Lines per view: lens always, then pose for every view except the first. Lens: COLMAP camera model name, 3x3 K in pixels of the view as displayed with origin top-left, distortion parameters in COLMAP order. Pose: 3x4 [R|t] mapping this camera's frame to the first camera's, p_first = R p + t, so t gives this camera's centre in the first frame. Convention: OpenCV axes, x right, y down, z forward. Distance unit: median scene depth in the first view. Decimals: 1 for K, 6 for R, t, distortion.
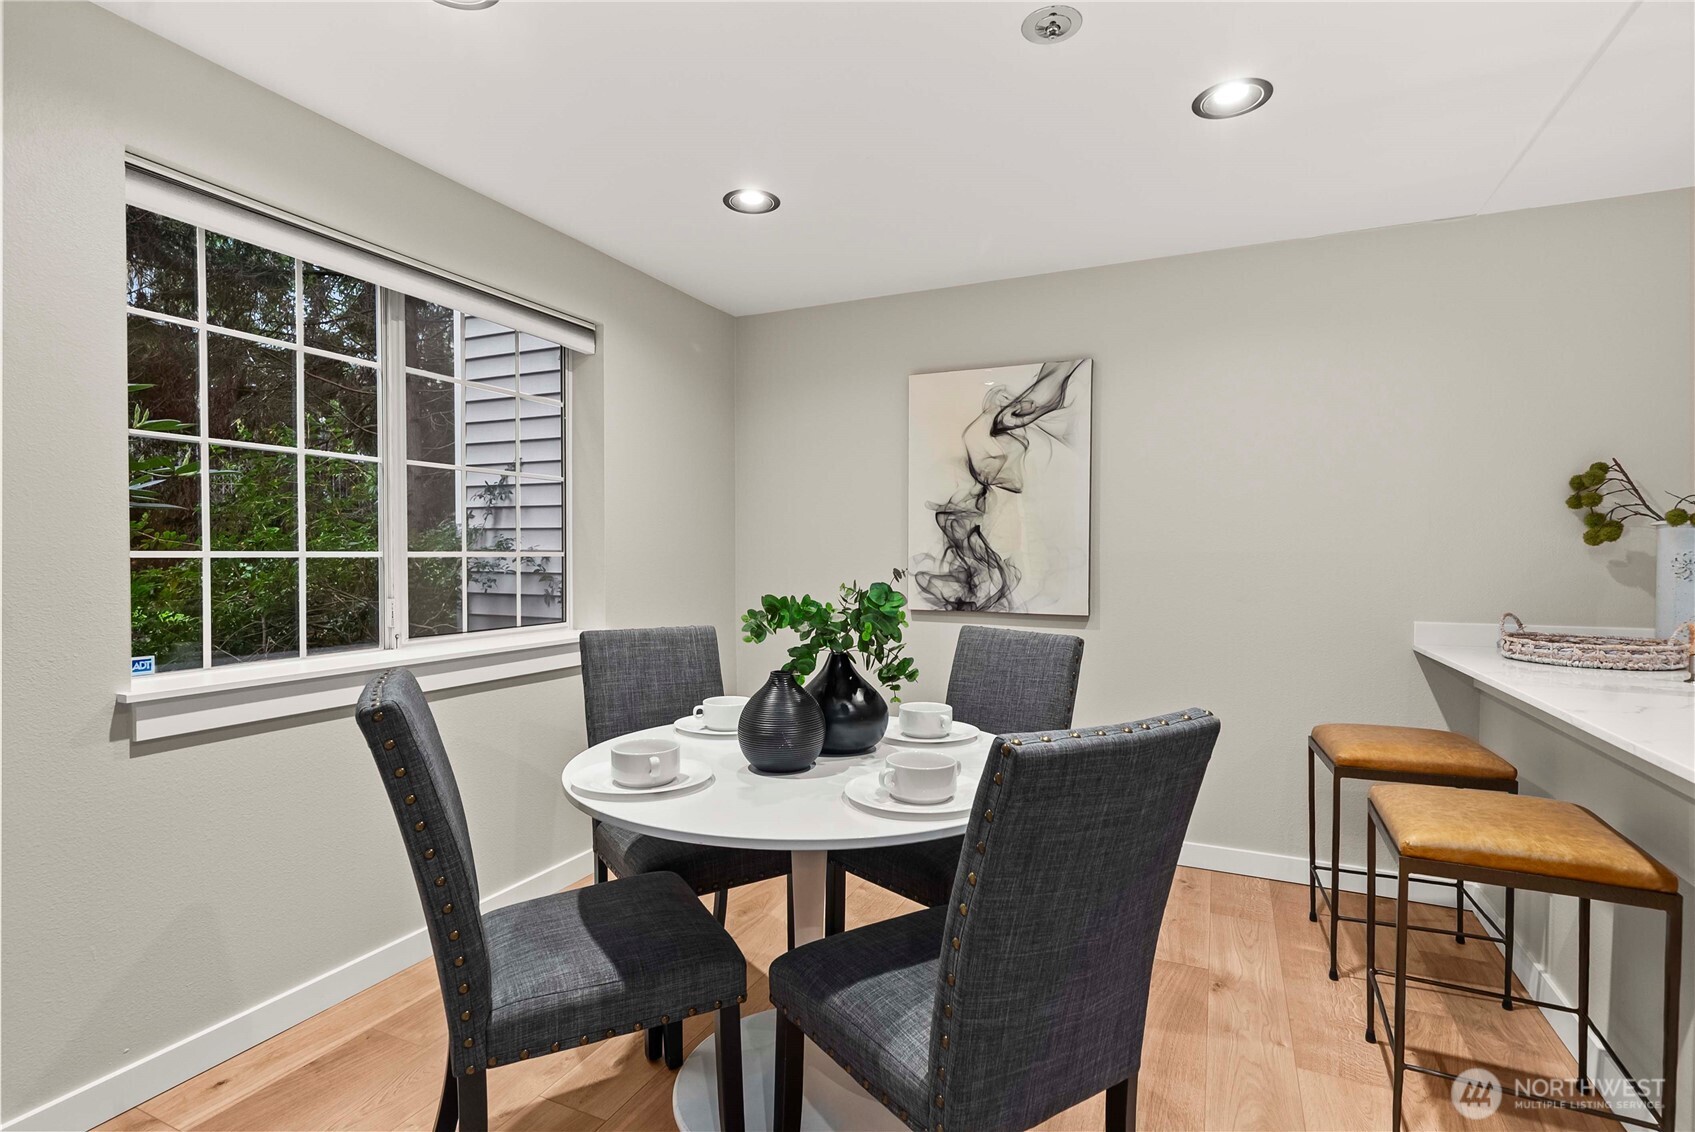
lens RADIAL K [[819.1, 0, 845.8], [0, 819.1, 566.6], [0, 0, 1]] dist [-0.004233, -0.000288]
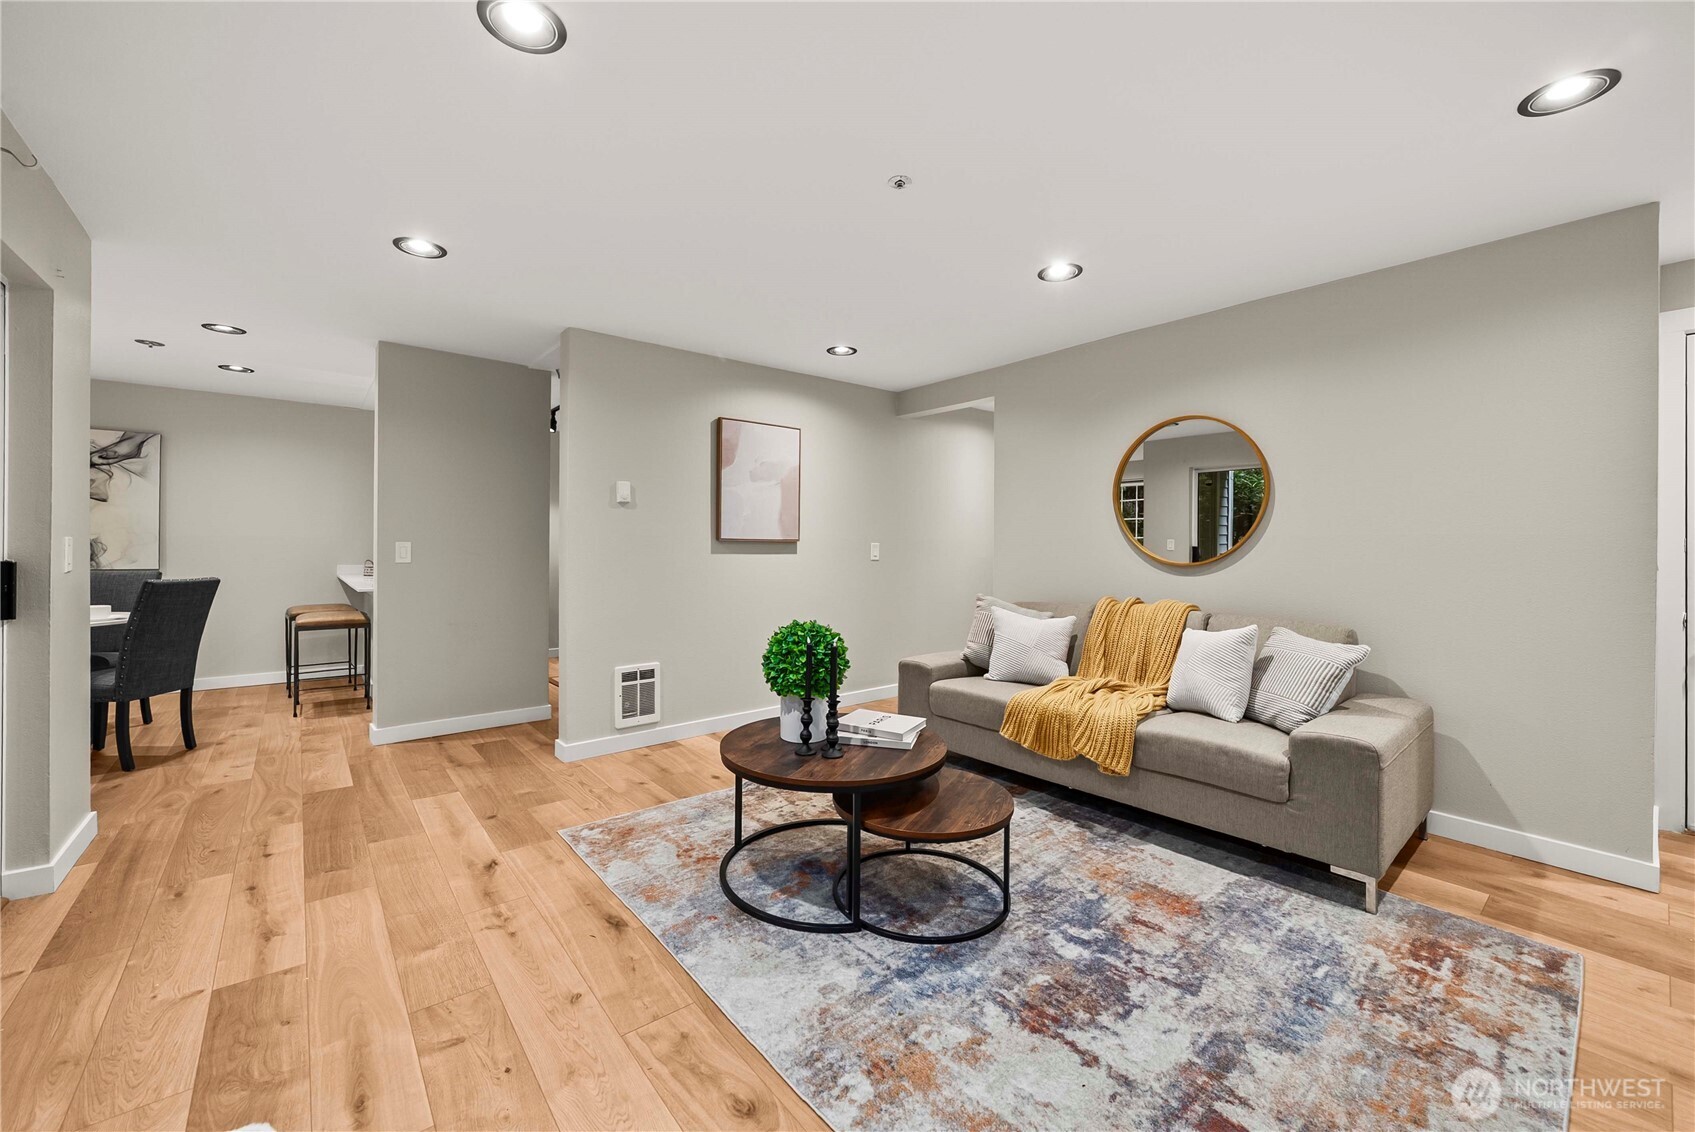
lens RADIAL K [[668.3, 0, 845.8], [0, 668.3, 555.5], [0, 0, 1]] dist [-0.013442, -0.000129]
pose [[0.431090, 0.001067, 0.902308, -0.384967], [0.004393, 0.999985, -0.003281, 0.038429], [-0.902298, 0.005378, 0.431079, -1.073760]]
